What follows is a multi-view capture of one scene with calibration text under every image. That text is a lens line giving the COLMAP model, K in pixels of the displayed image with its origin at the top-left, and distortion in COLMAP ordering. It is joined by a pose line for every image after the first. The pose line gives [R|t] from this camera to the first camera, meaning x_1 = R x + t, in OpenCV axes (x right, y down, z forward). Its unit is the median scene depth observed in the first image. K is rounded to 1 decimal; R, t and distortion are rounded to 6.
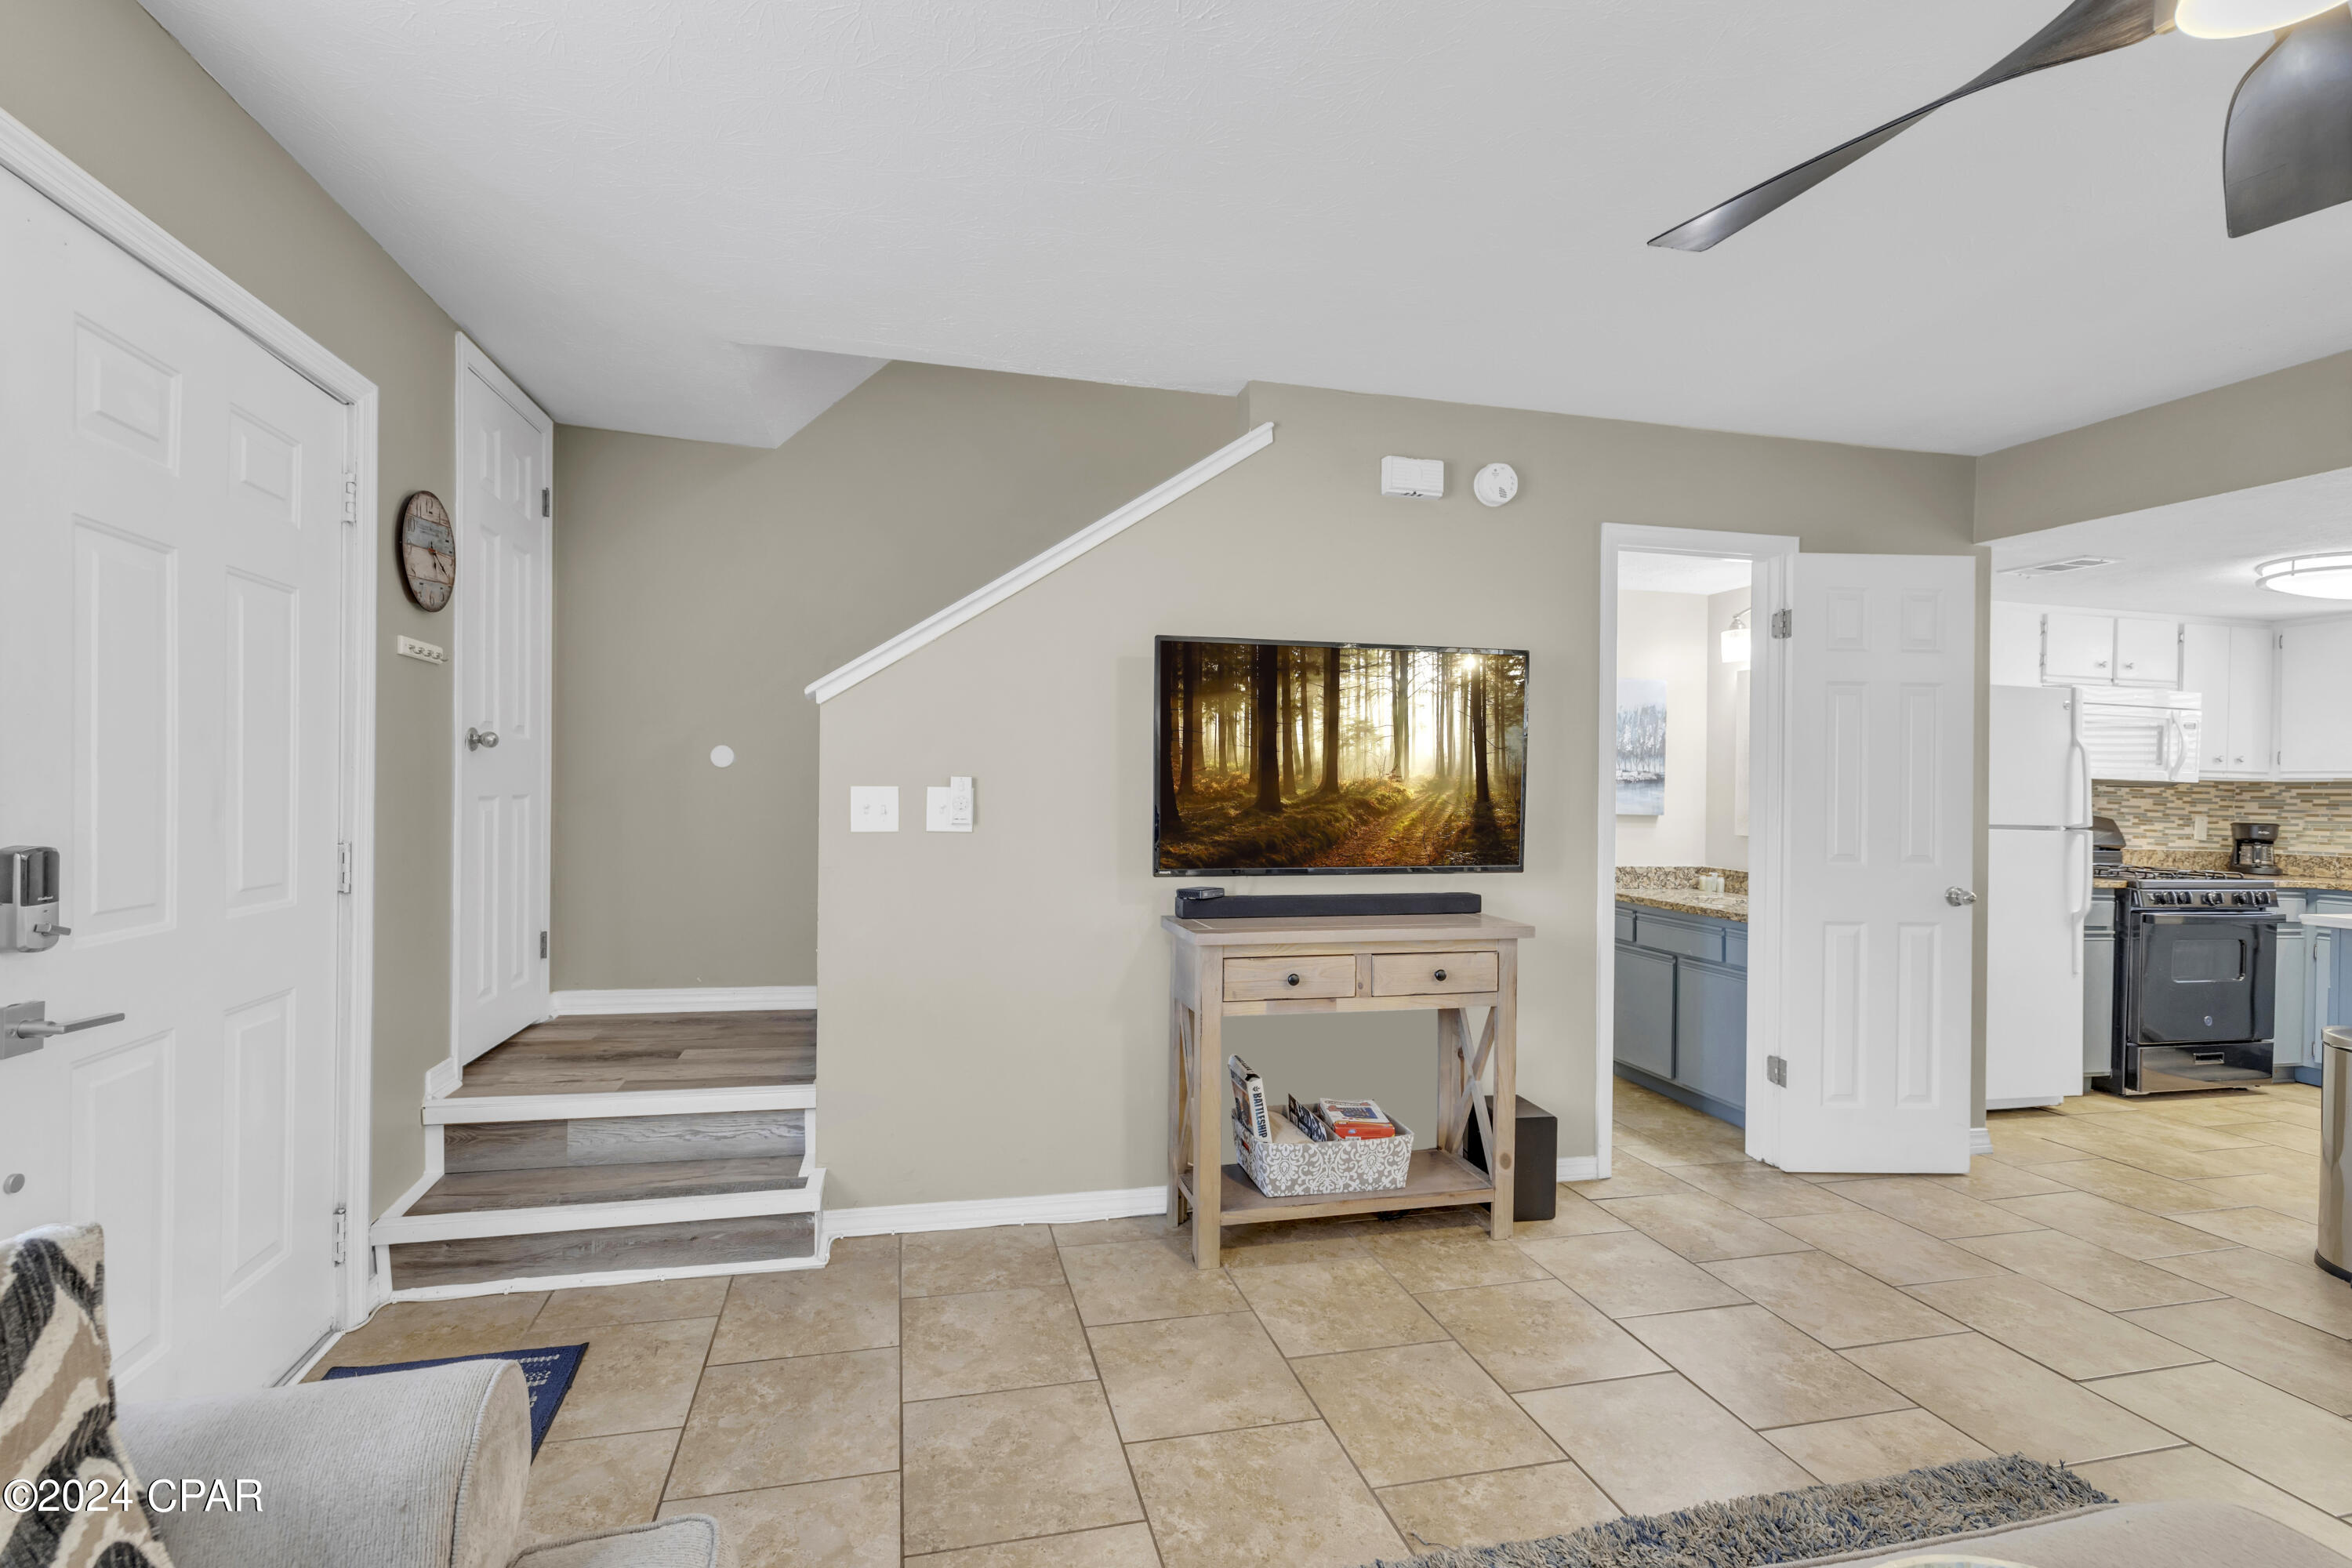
lens RADIAL K [[974.2, 0, 1140.5], [0, 974.2, 784.5], [0, 0, 1]] dist [0.004083, -0.003327]
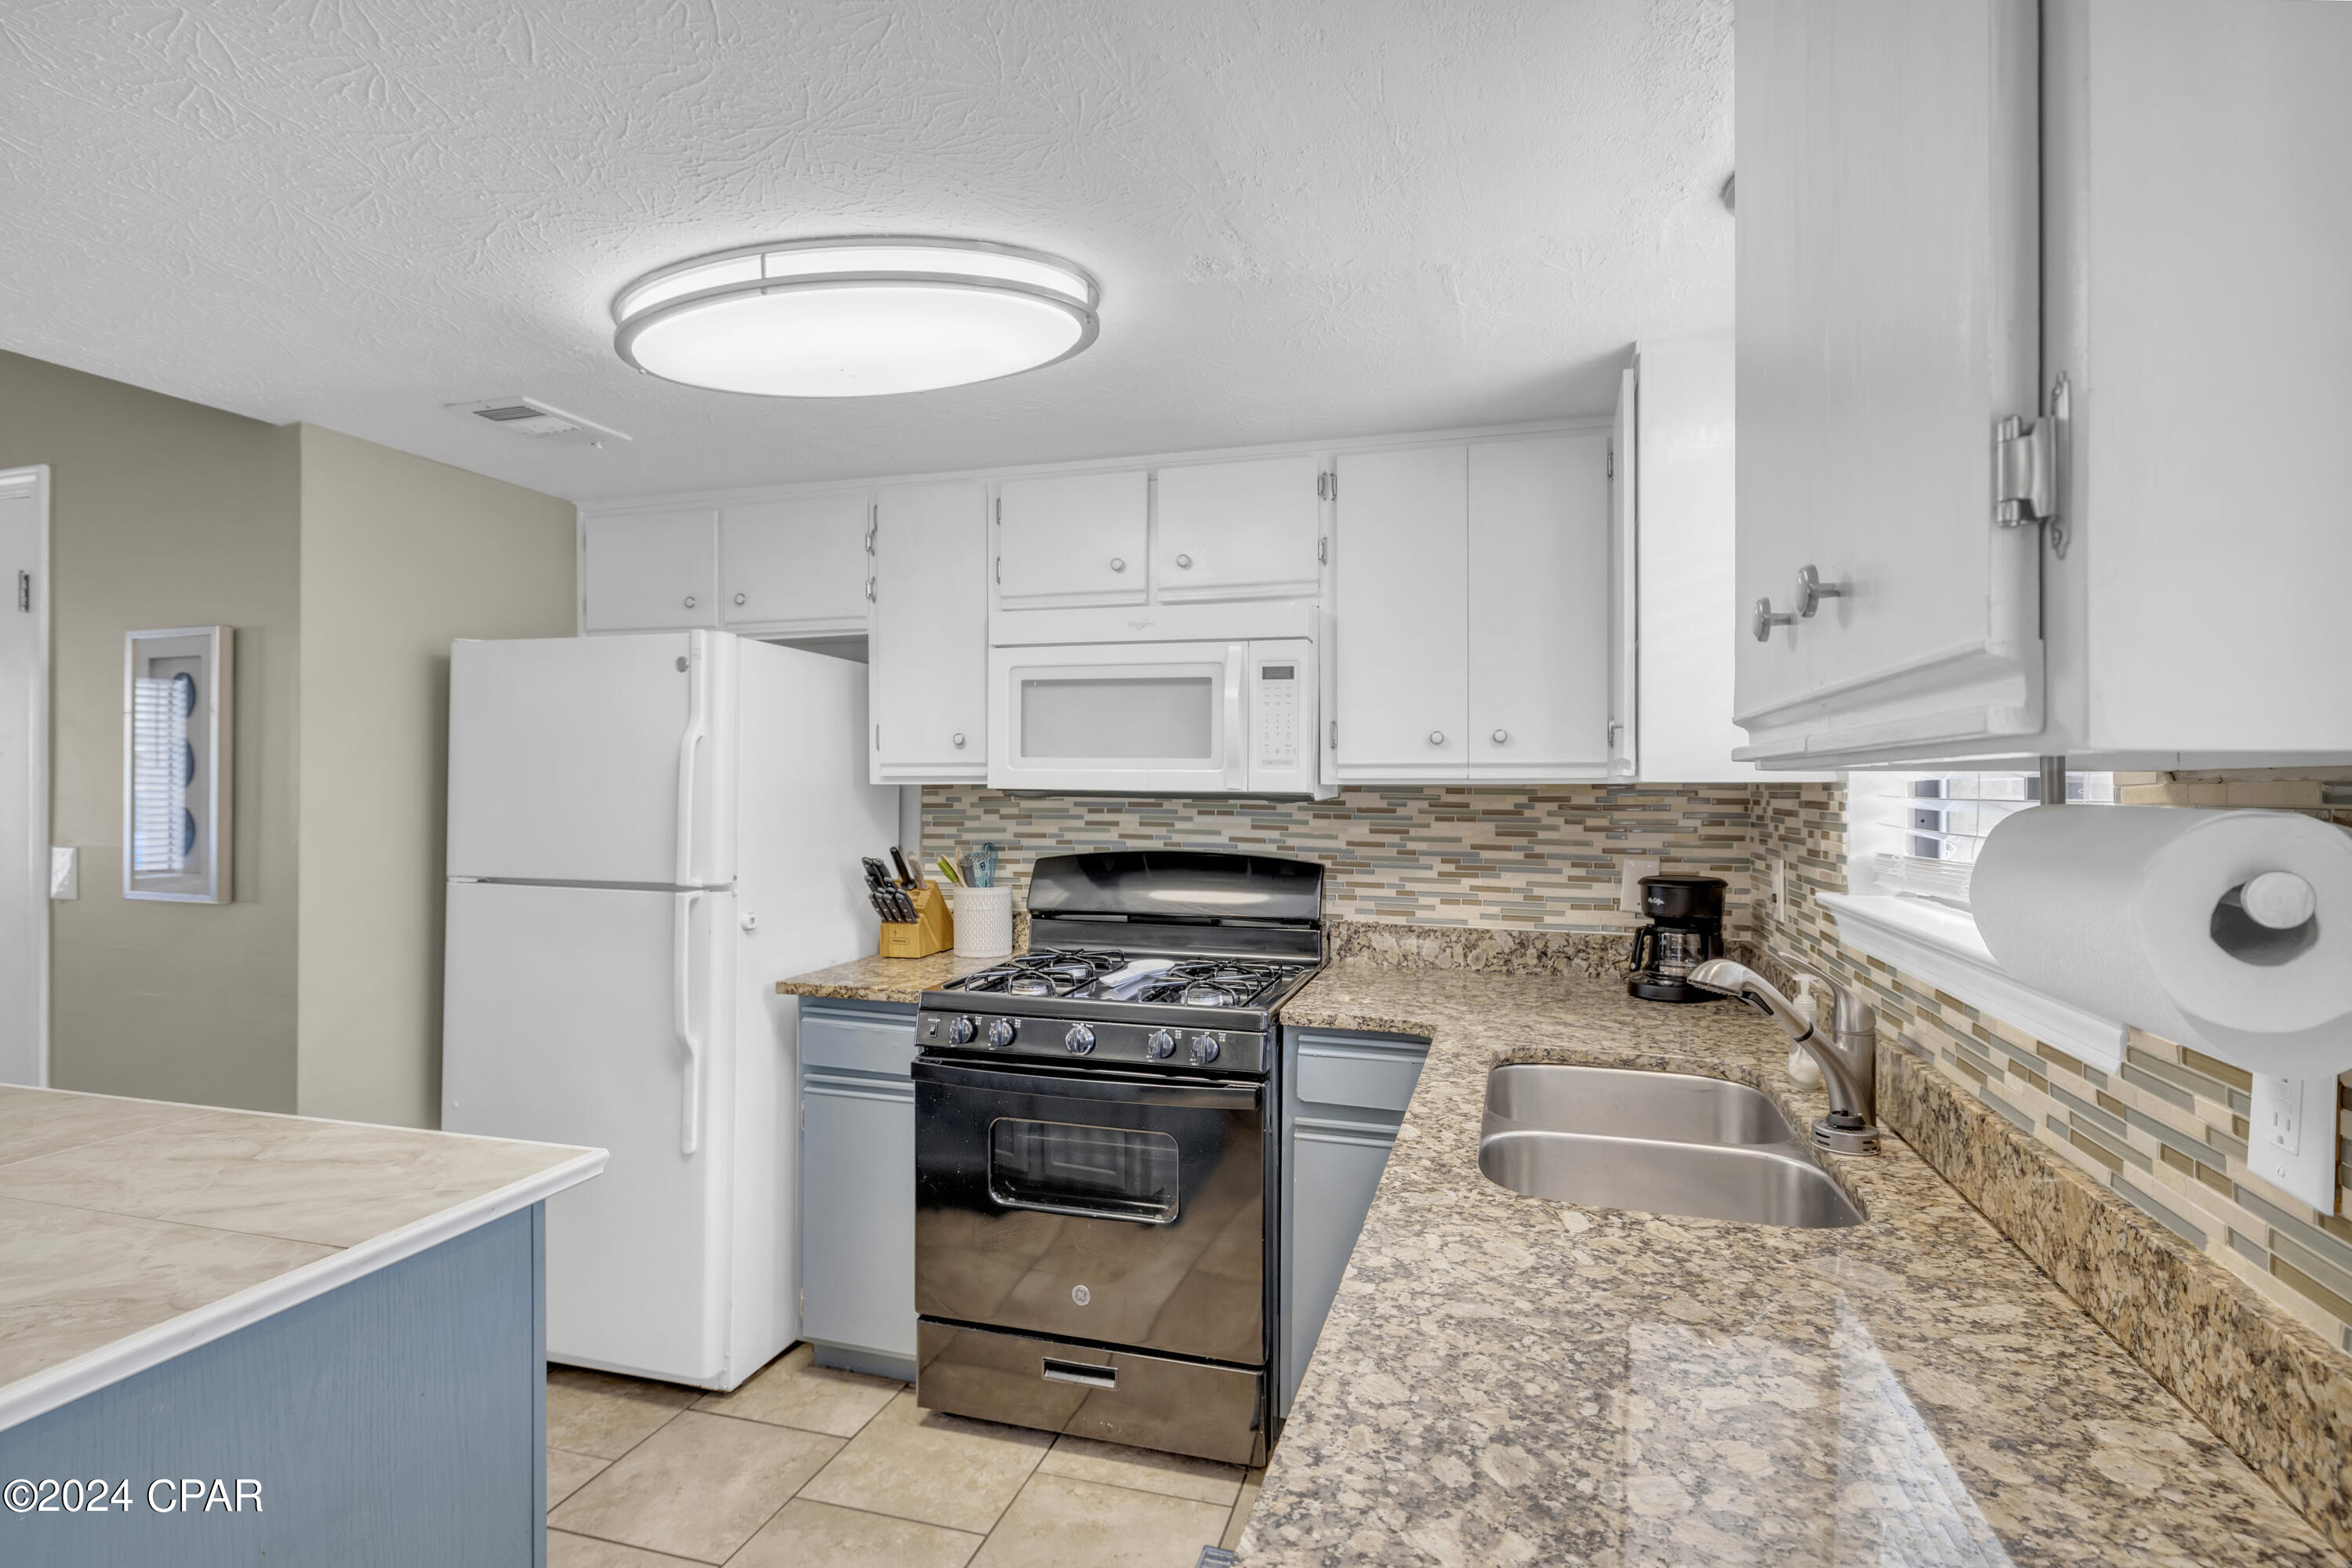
lens RADIAL K [[1151.0, 0, 1159.5], [0, 1151.0, 779.4], [0, 0, 1]] dist [-0.005606, 0.000843]
pose [[0.888036, -0.022737, -0.459212, 1.981140], [0.019633, 0.999741, -0.011534, -0.004841], [0.459355, 0.001227, 0.888252, 0.741570]]
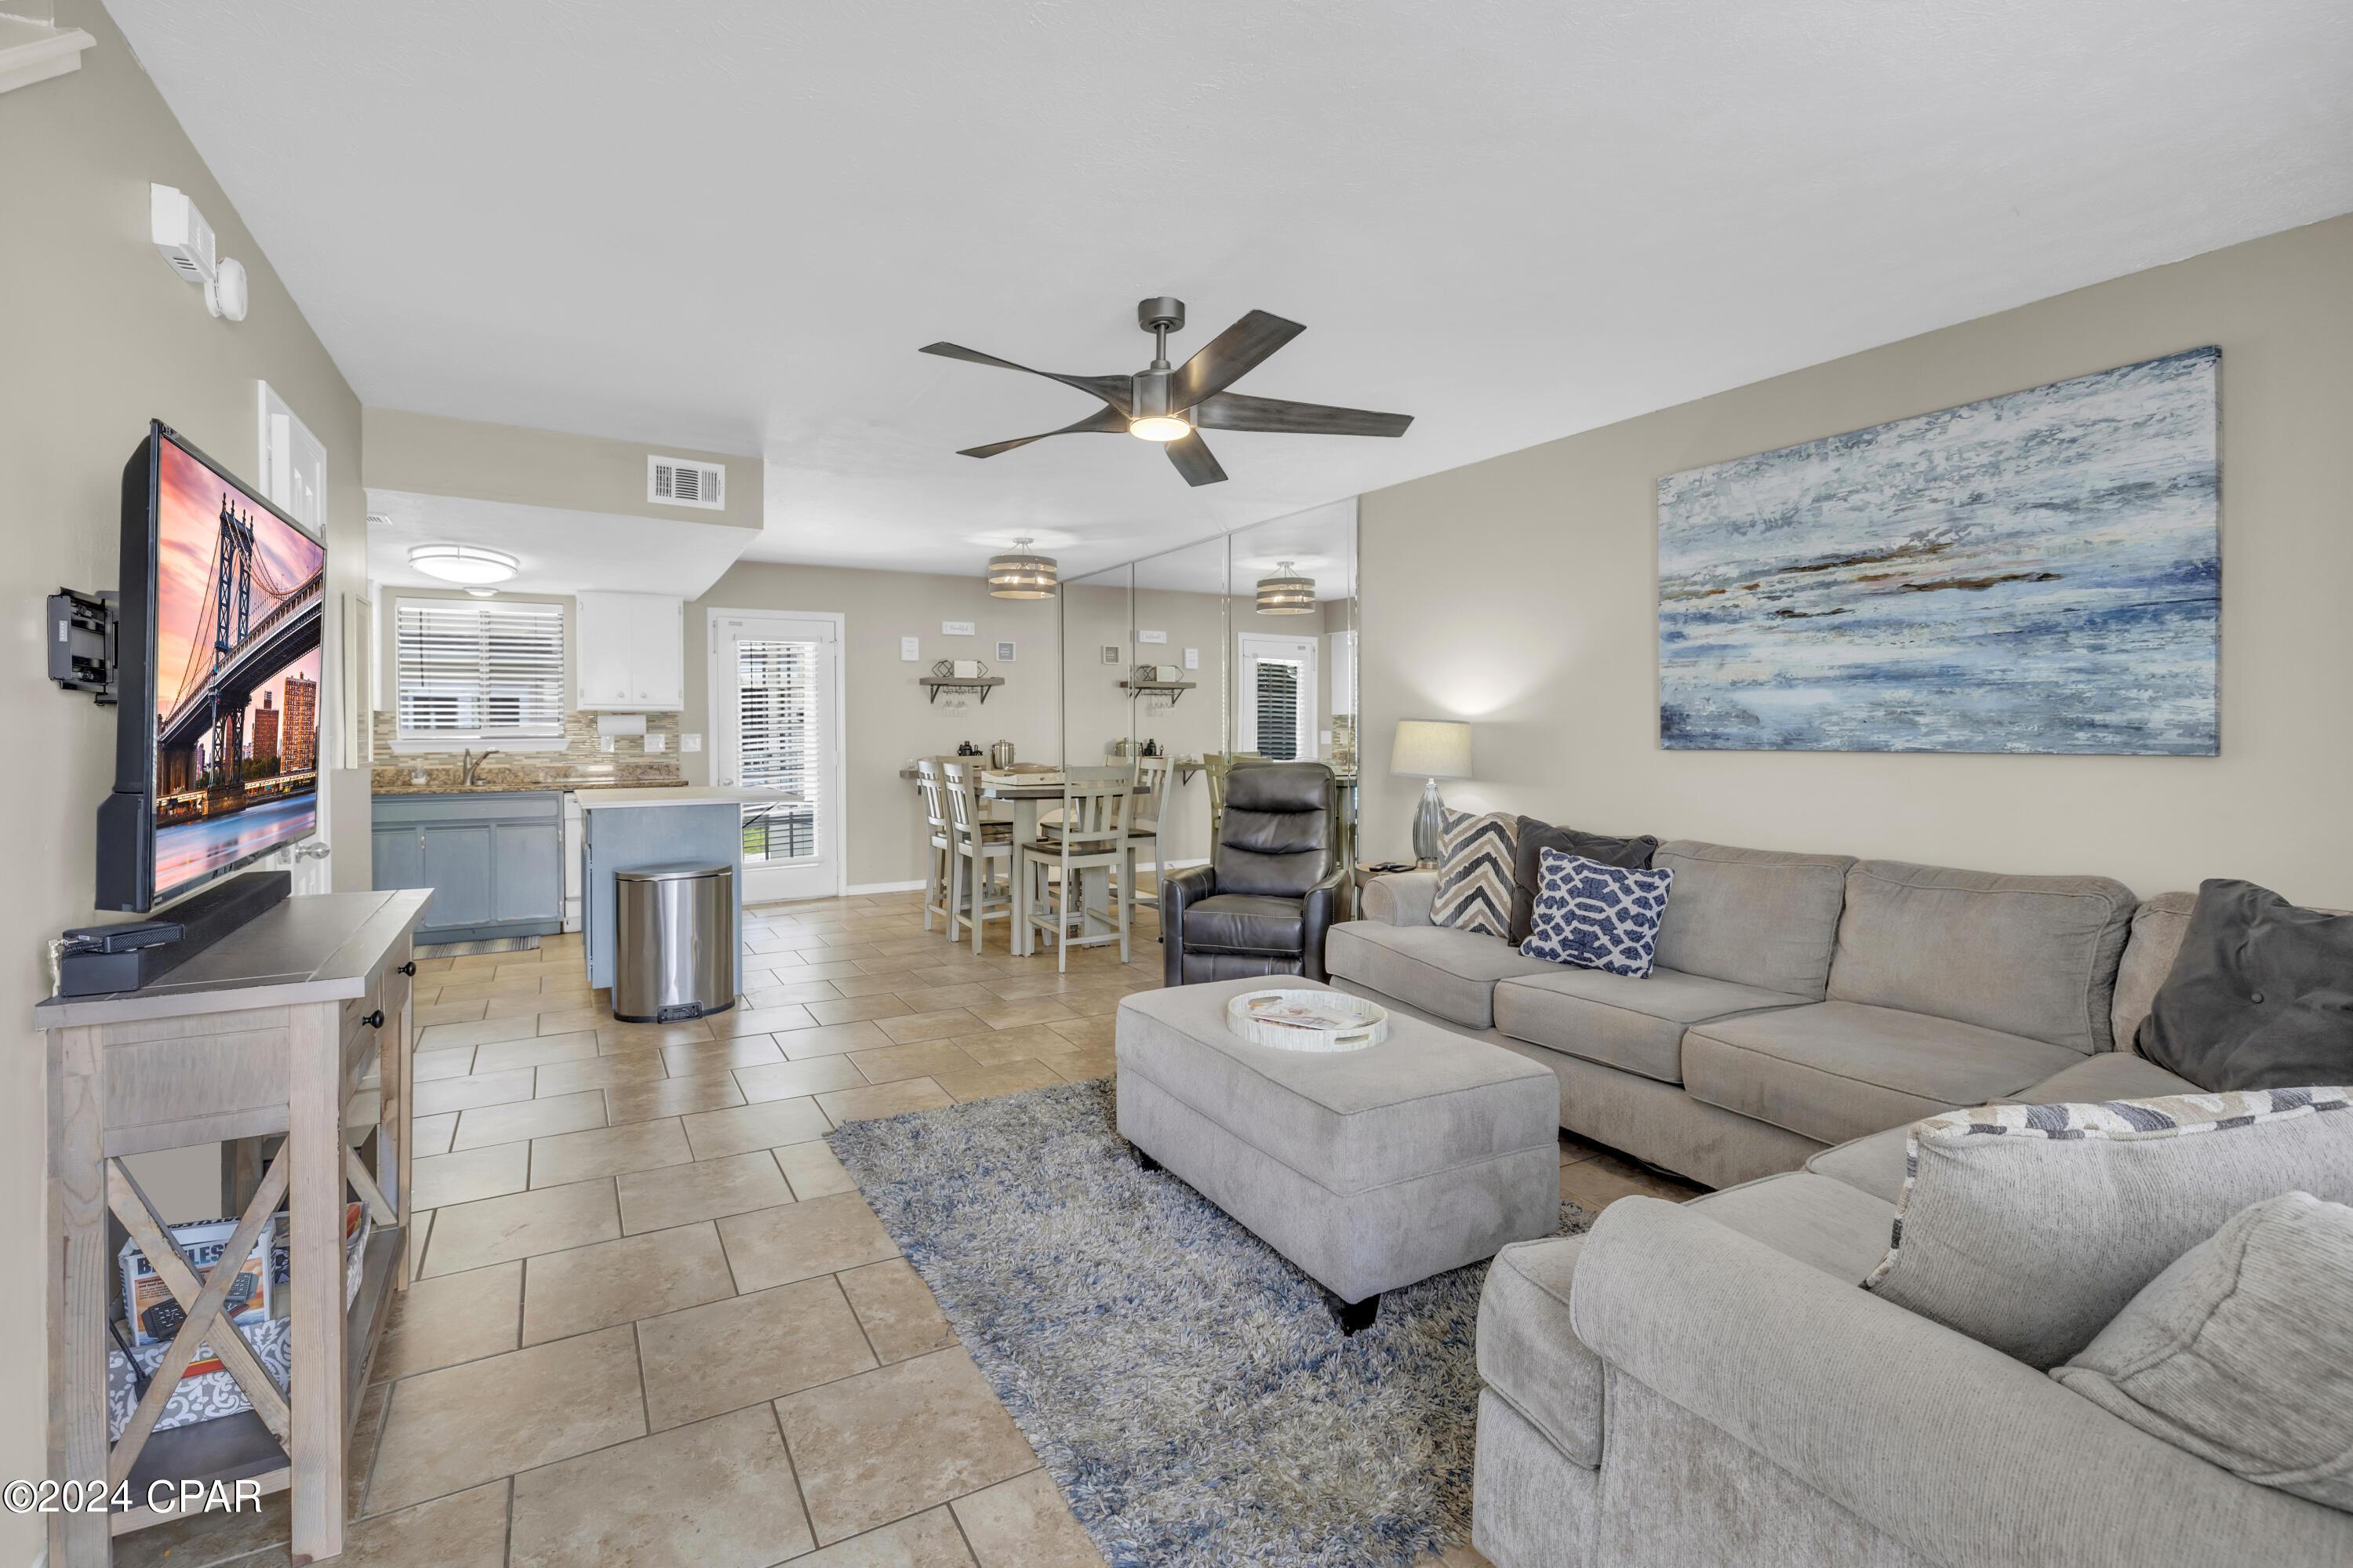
lens RADIAL K [[1056.0, 0, 1144.9], [0, 1056.0, 733.4], [0, 0, 1]] dist [-0.006512, -0.000150]
pose [[-0.284796, -0.020617, 0.958367, -0.554866], [-0.007200, 0.999786, 0.019368, -0.010577], [-0.958561, -0.001384, -0.284883, 0.598104]]
